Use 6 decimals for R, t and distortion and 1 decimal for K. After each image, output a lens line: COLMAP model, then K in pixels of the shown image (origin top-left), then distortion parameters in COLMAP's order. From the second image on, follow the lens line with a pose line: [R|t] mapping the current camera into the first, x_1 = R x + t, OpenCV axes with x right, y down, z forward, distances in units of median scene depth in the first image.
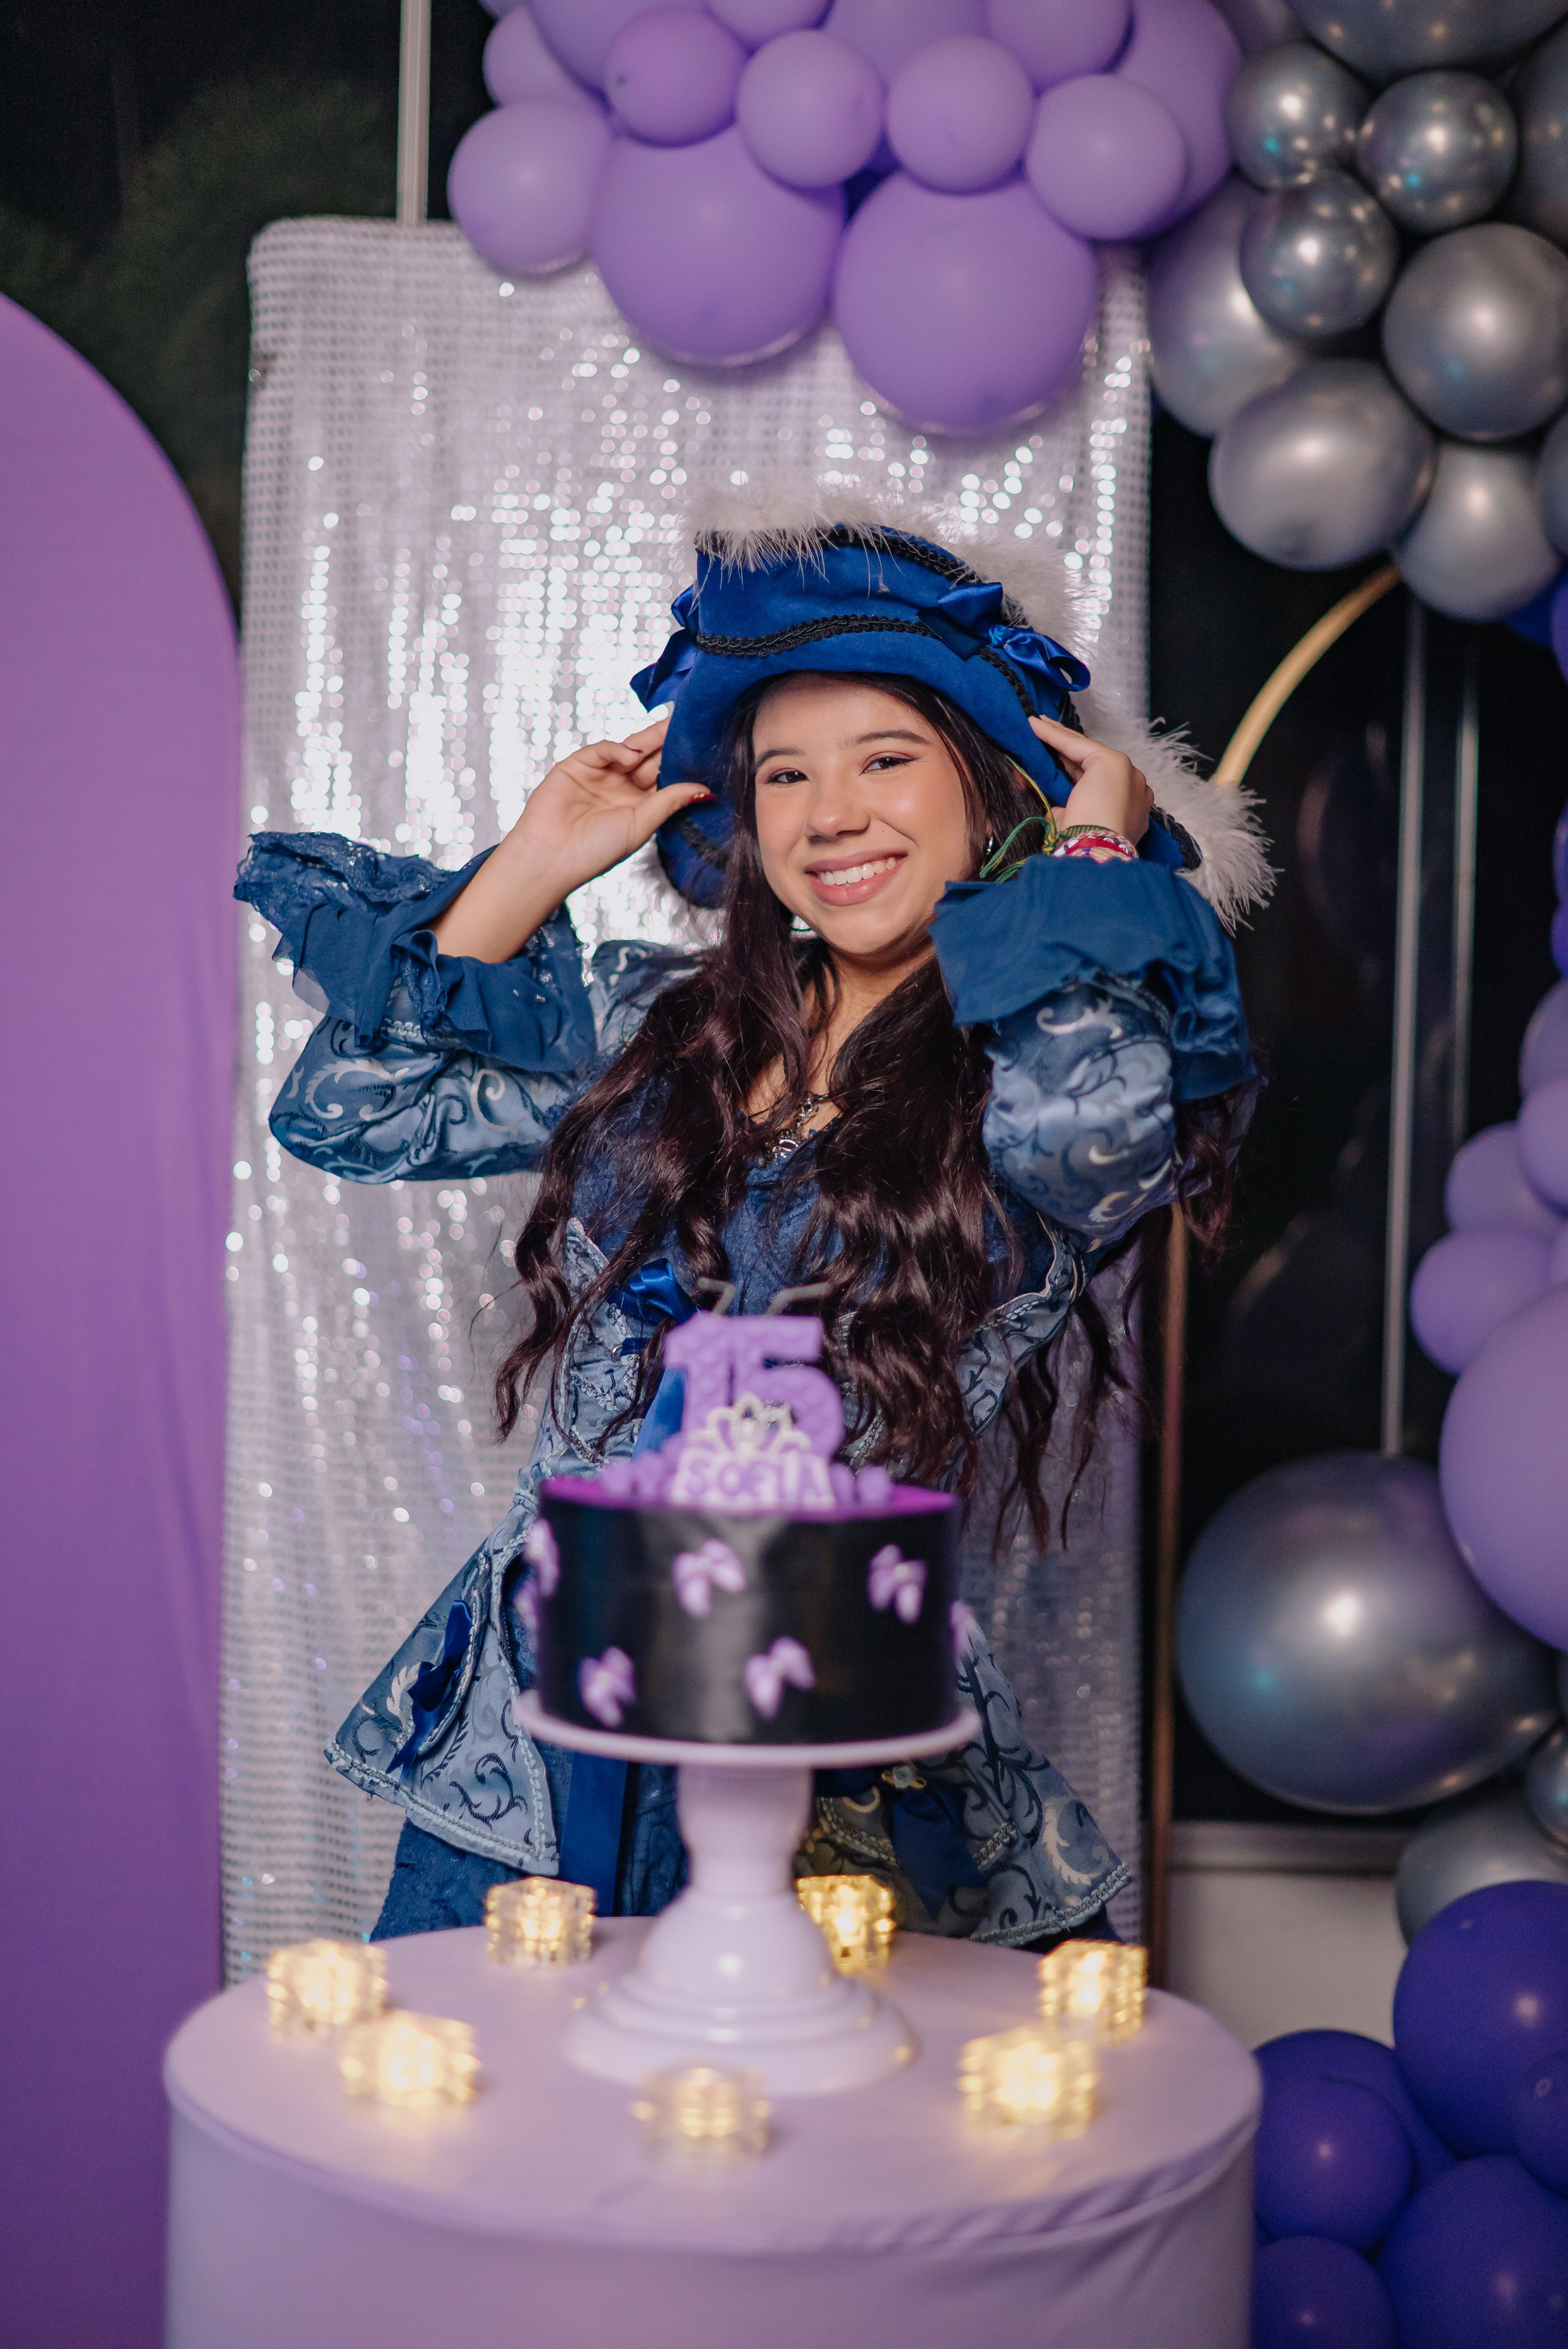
lens RADIAL K [[3507.2, 0, 782.7], [0, 3507.2, 1169.2], [0, 0, 1]] dist [0.016715, 0.000000]
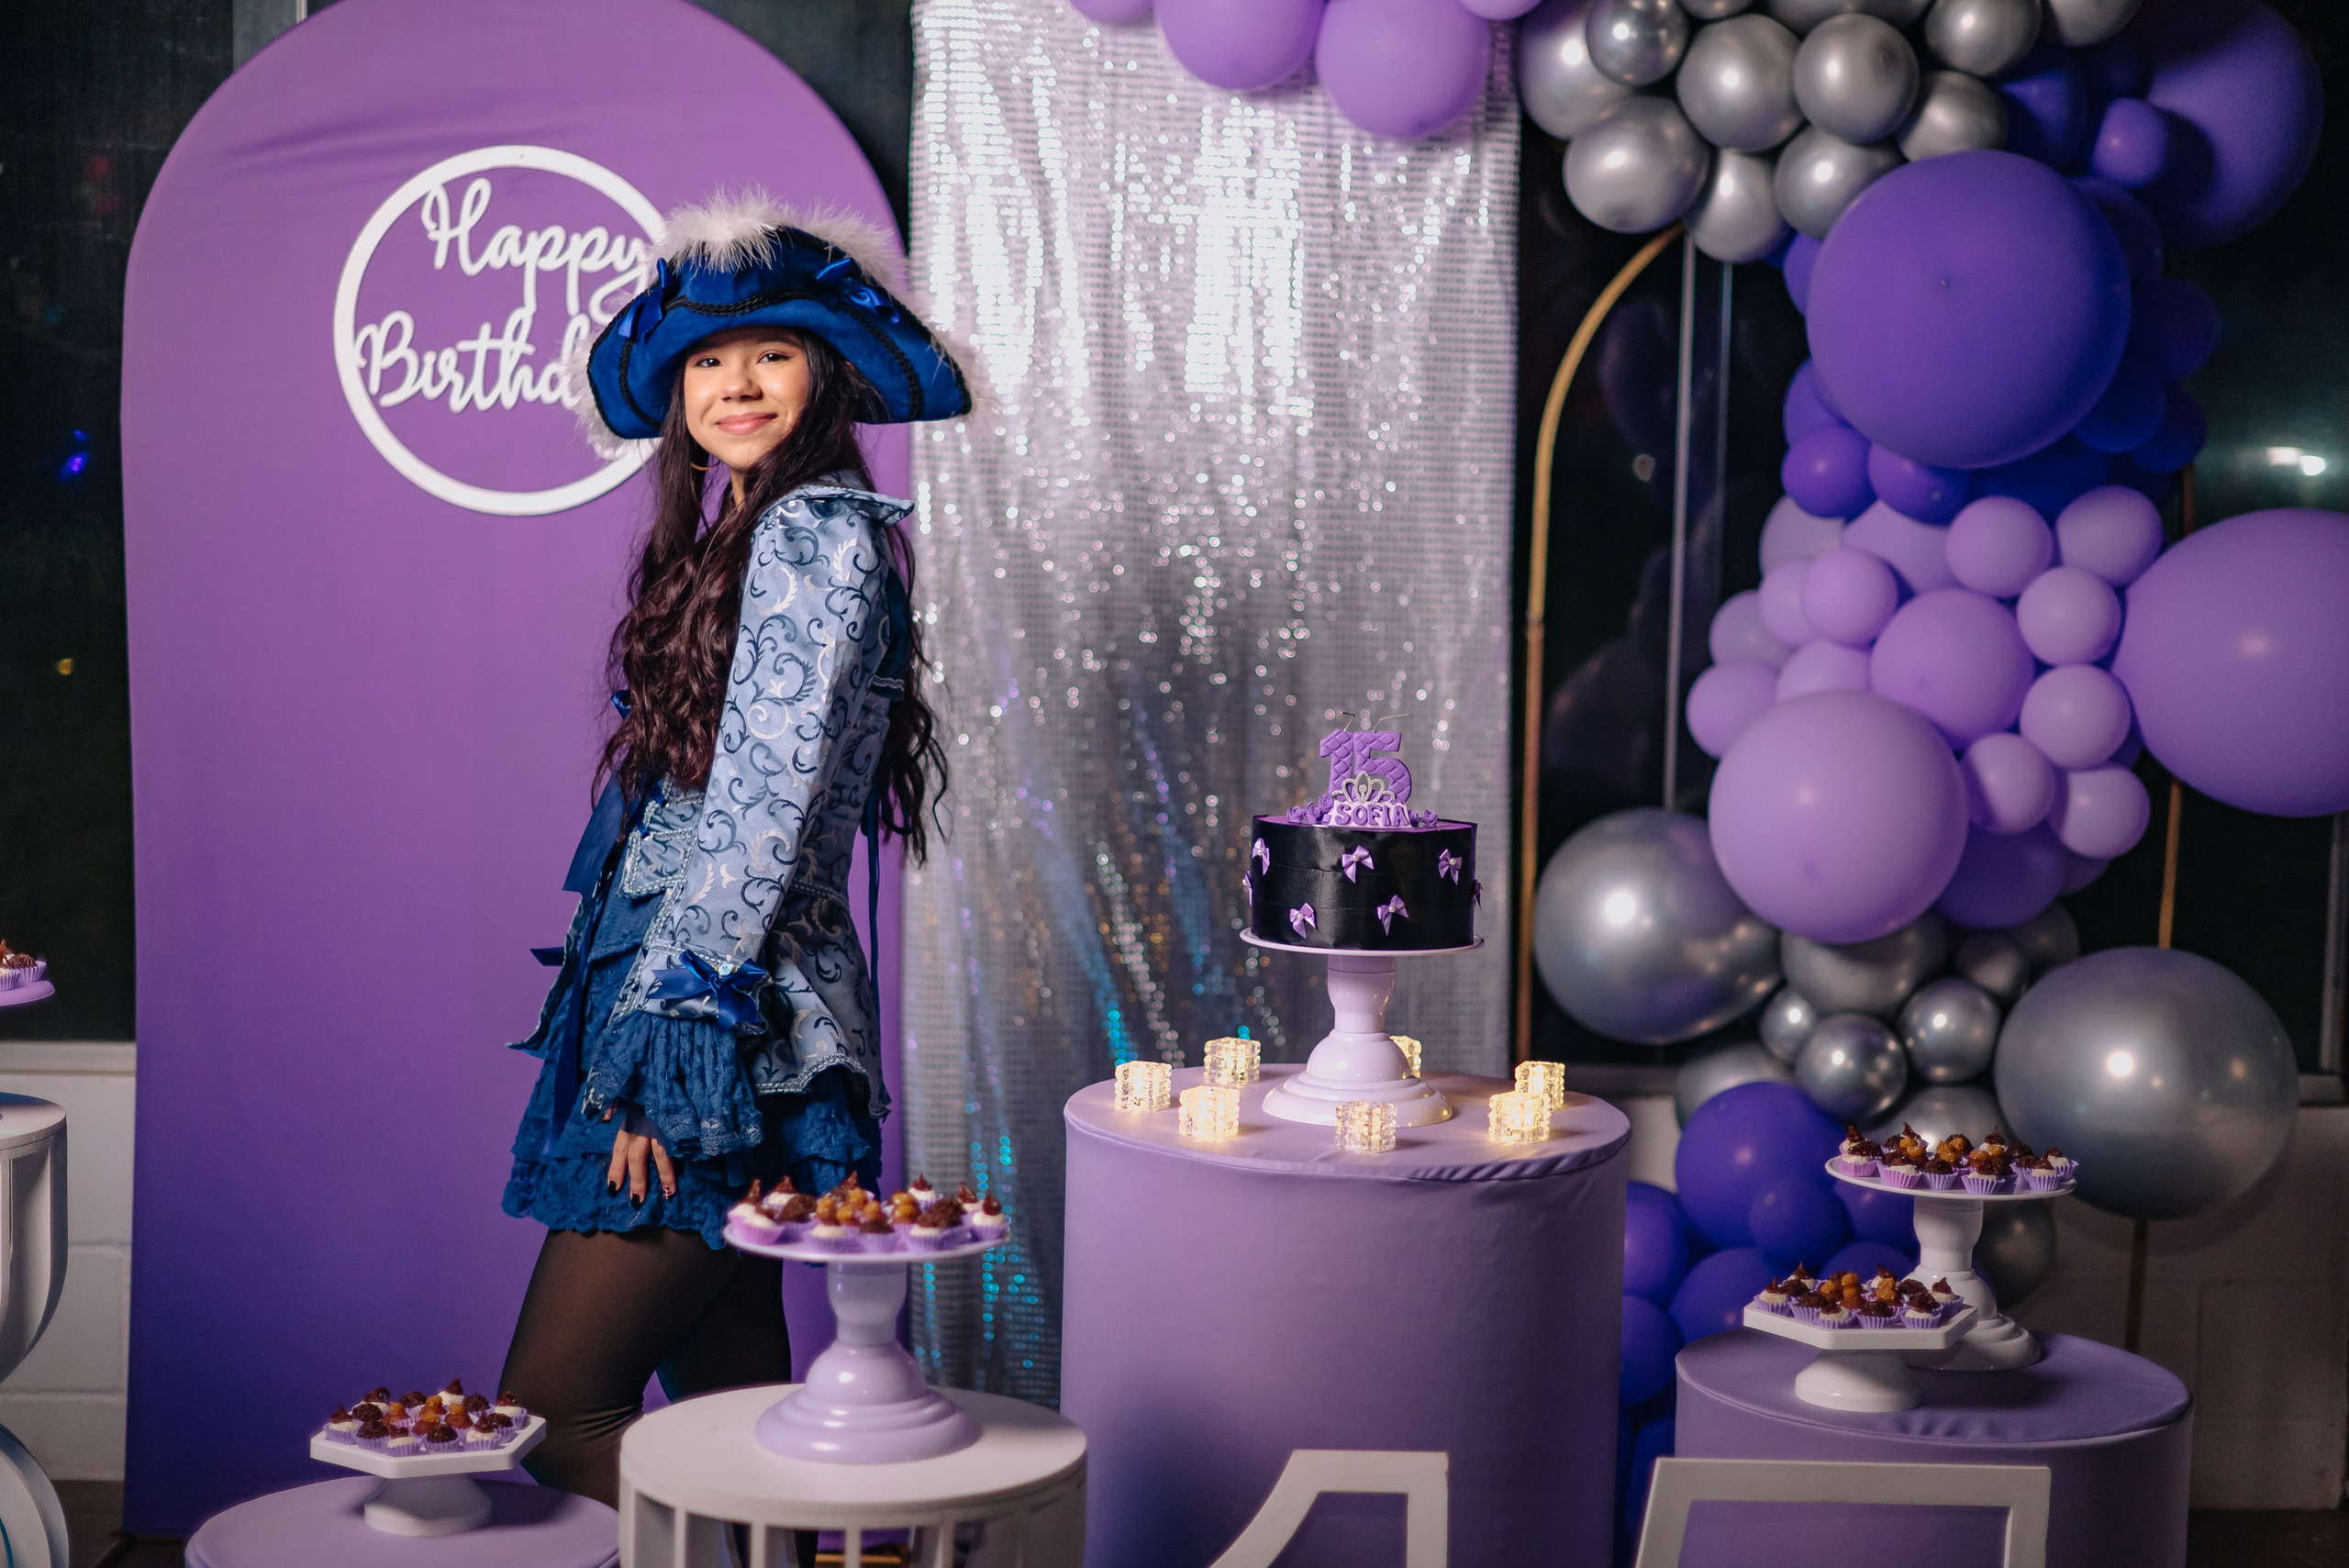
lens RADIAL K [[3507.1, 0, 1197.0], [0, 3507.1, 821.8], [0, 0, 1]] dist [0.016715, 0.000000]
pose [[0.998330, -0.006363, 0.057415, -0.129601], [0.001975, 0.997093, 0.076162, -0.032615], [-0.057733, -0.075921, 0.995441, -0.547731]]
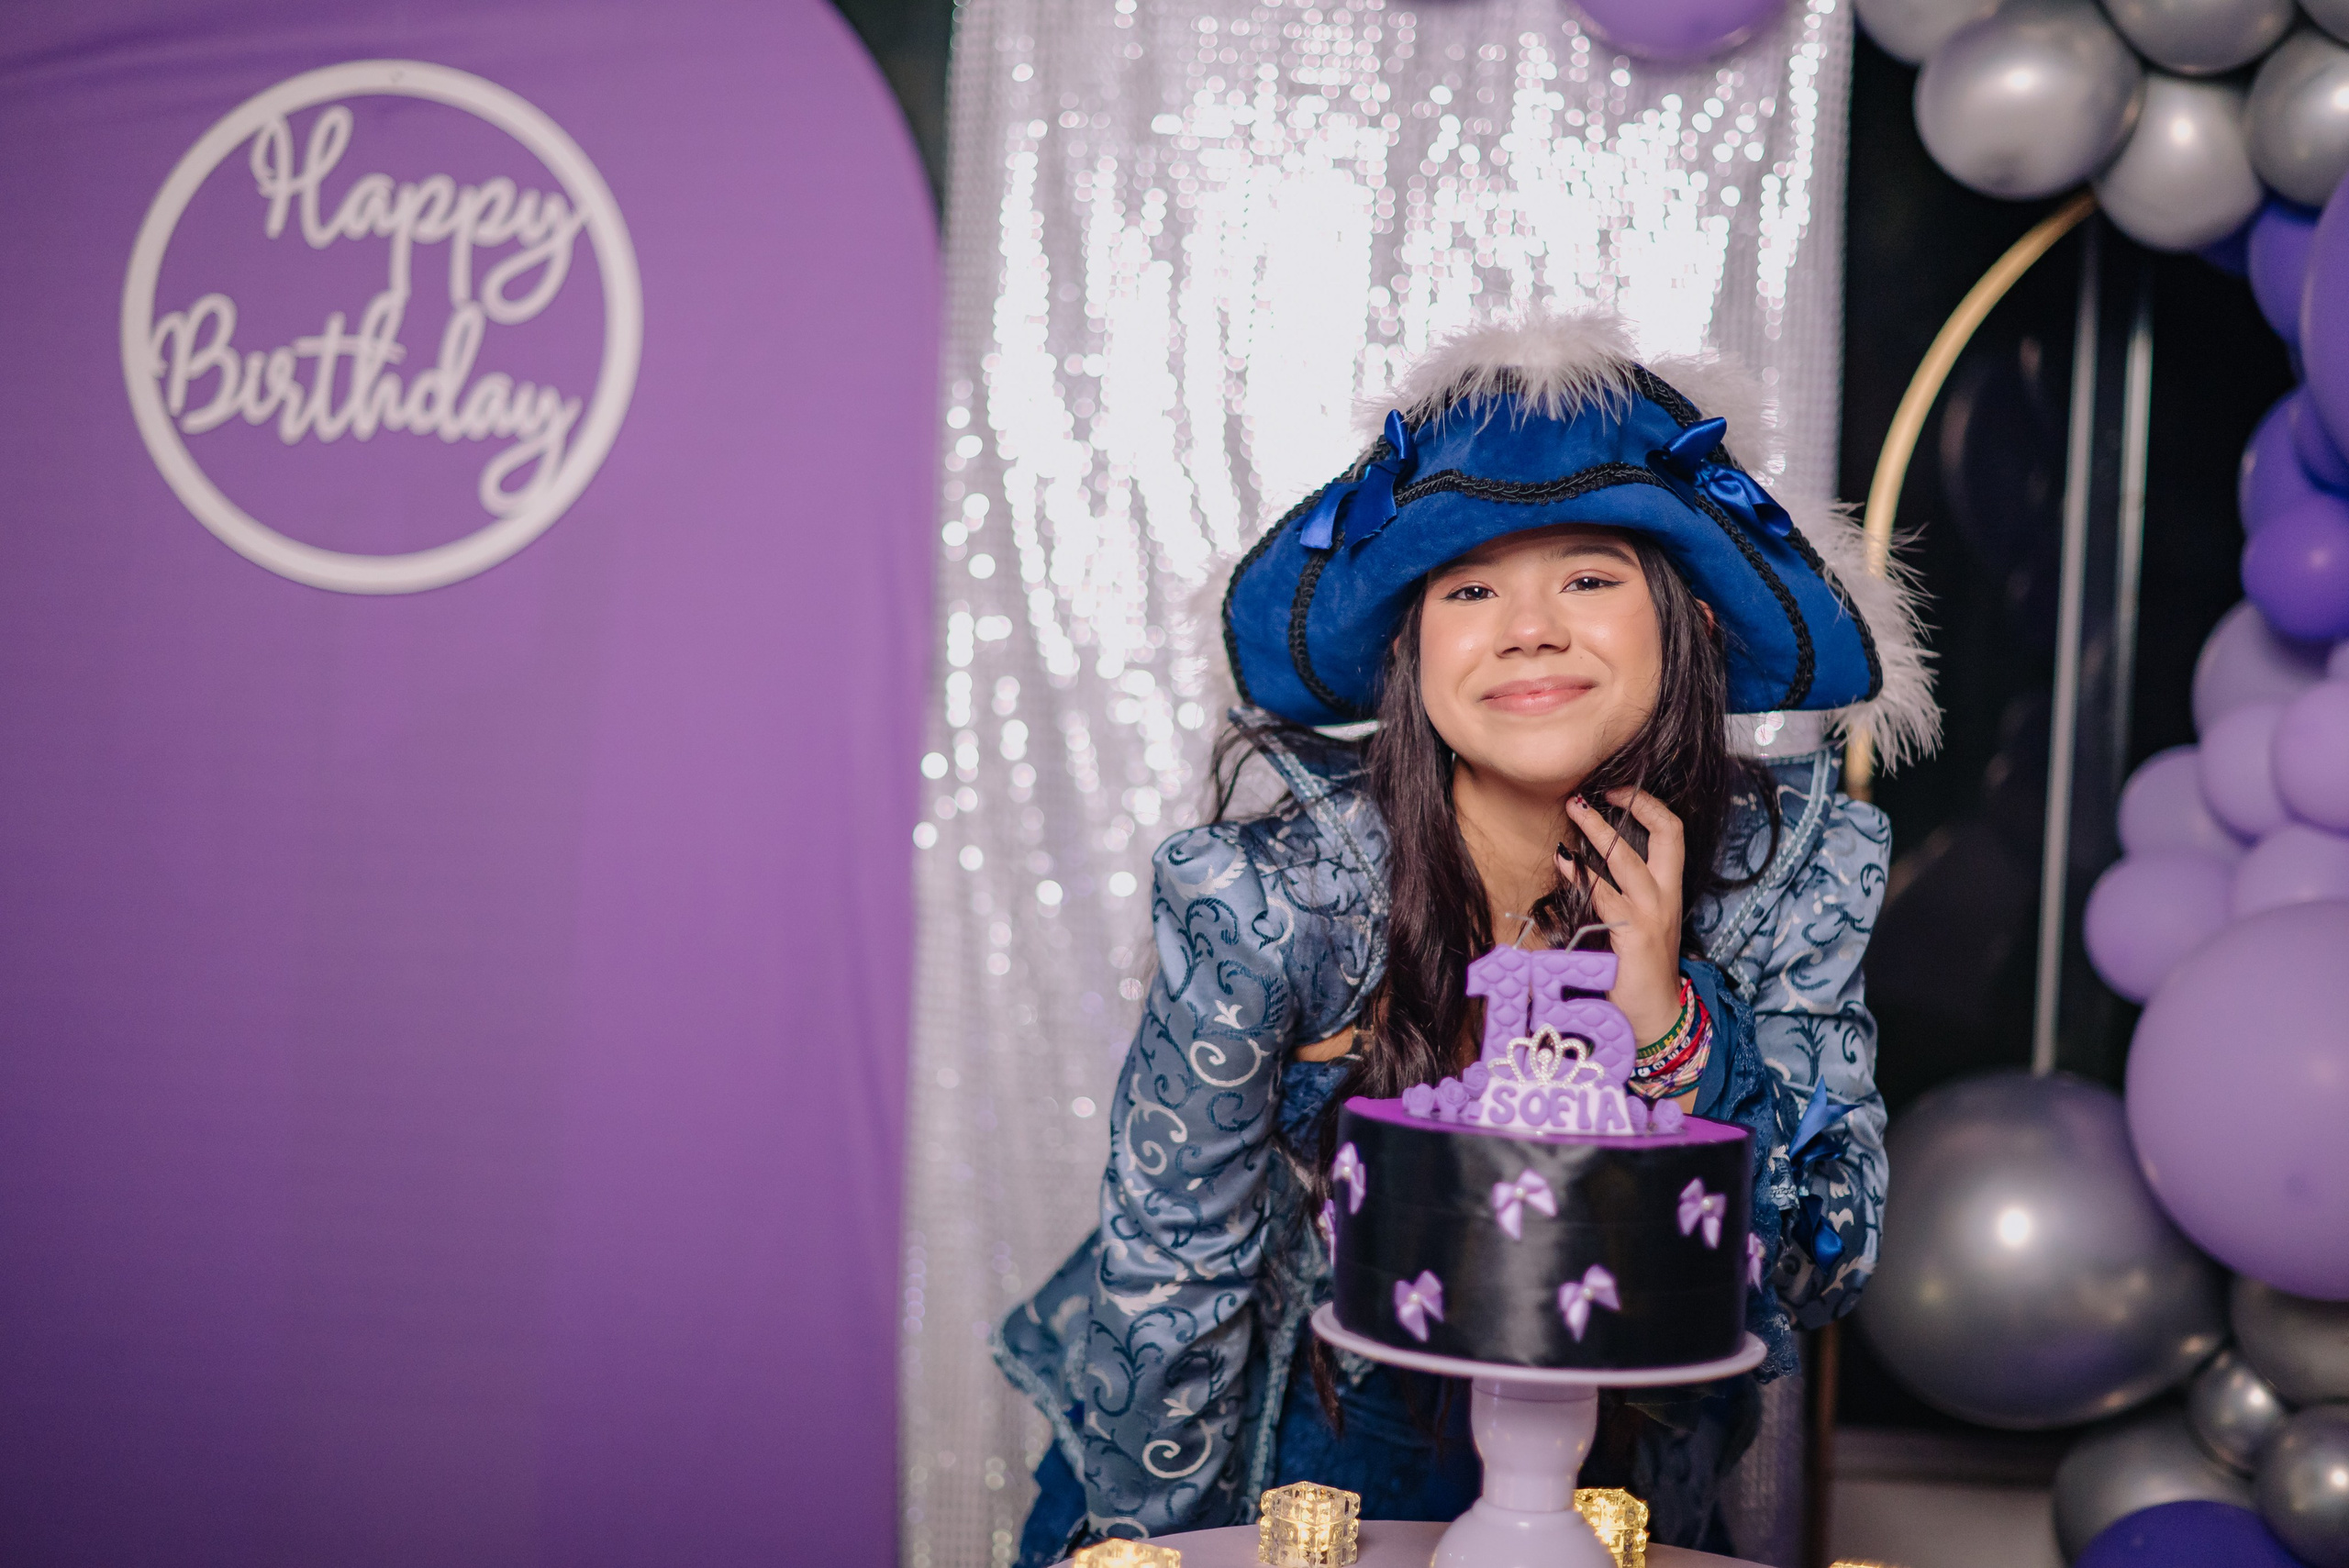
lens RADIAL K [[3507.1, 0, 1182.3], [0, 3507.1, 801.7], [0, 0, 1]] dist [0.016715, 0.000000]
pose [[0.999207, 0.023879, -0.031856, -0.053309], [-0.023274, 0.999545, 0.019203, -0.011470], [0.032300, -0.018447, 0.999308, -0.020159]]
